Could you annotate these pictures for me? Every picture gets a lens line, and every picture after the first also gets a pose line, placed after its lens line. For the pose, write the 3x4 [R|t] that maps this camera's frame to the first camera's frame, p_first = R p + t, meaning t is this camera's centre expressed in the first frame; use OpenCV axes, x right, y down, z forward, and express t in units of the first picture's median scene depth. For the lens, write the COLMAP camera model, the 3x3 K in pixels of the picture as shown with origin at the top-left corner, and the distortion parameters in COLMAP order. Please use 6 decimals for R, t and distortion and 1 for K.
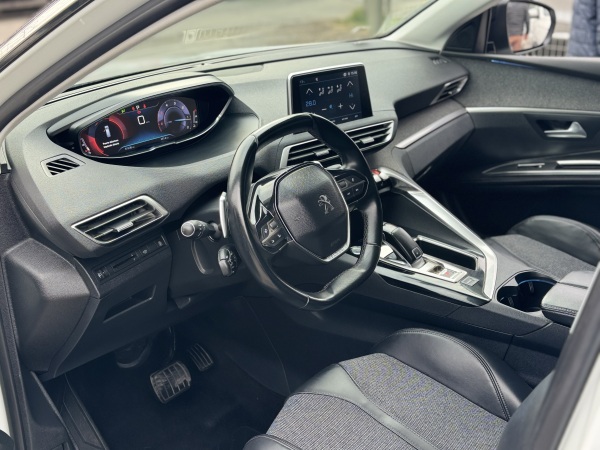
lens RADIAL K [[732.9, 0, 296.6], [0, 732.9, 223.1], [0, 0, 1]] dist [0.095782, 0.000000]
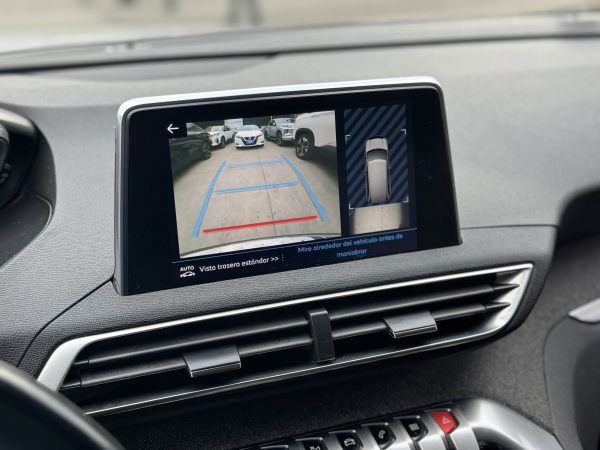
lens RADIAL K [[849.5, 0, 300.5], [0, 849.5, 226.9], [0, 0, 1]] dist [0.170717, 0.000000]
pose [[0.927547, 0.140764, -0.346182, 0.178367], [-0.139945, 0.989777, 0.027498, -0.163615], [0.346514, 0.022940, 0.937764, 0.668962]]
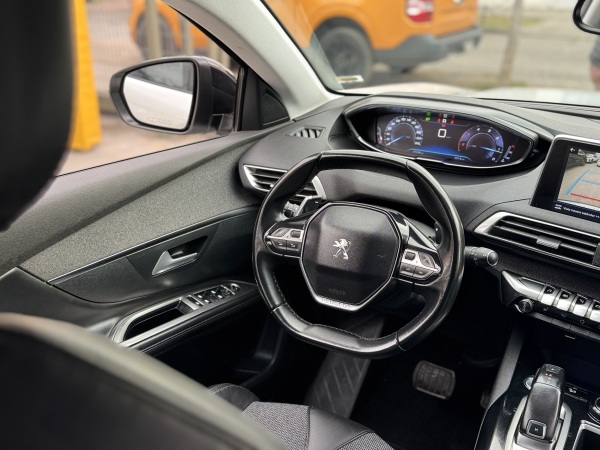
lens RADIAL K [[589.5, 0, 293.7], [0, 589.5, 223.7], [0, 0, 1]] dist [0.016949, 0.000000]
pose [[0.122253, 0.412654, -0.902646, 0.538529], [-0.362063, 0.865336, 0.346560, -0.226733], [0.924102, 0.284447, 0.255197, 0.584223]]
